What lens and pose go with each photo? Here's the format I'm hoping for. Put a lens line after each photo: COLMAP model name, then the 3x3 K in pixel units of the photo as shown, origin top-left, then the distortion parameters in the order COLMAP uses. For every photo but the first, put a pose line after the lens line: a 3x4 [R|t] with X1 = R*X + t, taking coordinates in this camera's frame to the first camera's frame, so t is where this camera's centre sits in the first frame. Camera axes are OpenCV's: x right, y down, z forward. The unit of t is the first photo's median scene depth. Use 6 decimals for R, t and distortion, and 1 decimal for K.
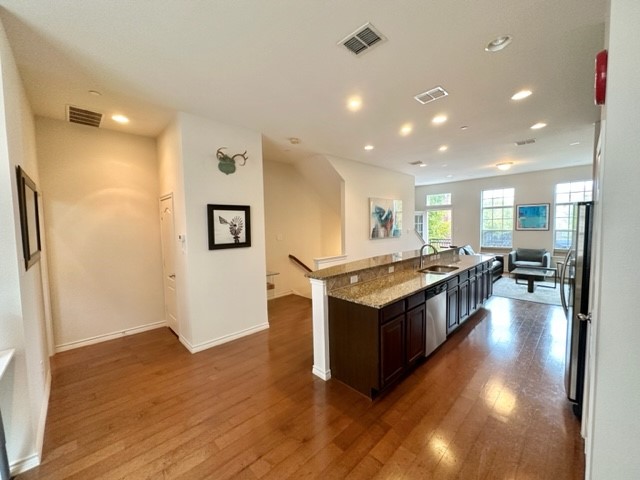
lens RADIAL K [[256.2, 0, 320.9], [0, 256.2, 238.7], [0, 0, 1]] dist [-0.000519, 0.000123]
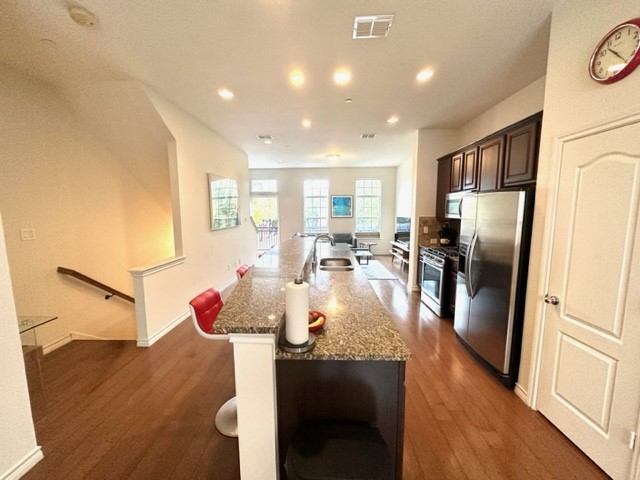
lens RADIAL K [[256.2, 0, 318.5], [0, 256.2, 242.6], [0, 0, 1]] dist [-0.000519, 0.000123]
pose [[0.718614, -0.073070, 0.691559, -0.093587], [0.031276, 0.996854, 0.072829, -0.008862], [-0.694705, -0.030707, 0.718639, 0.253245]]
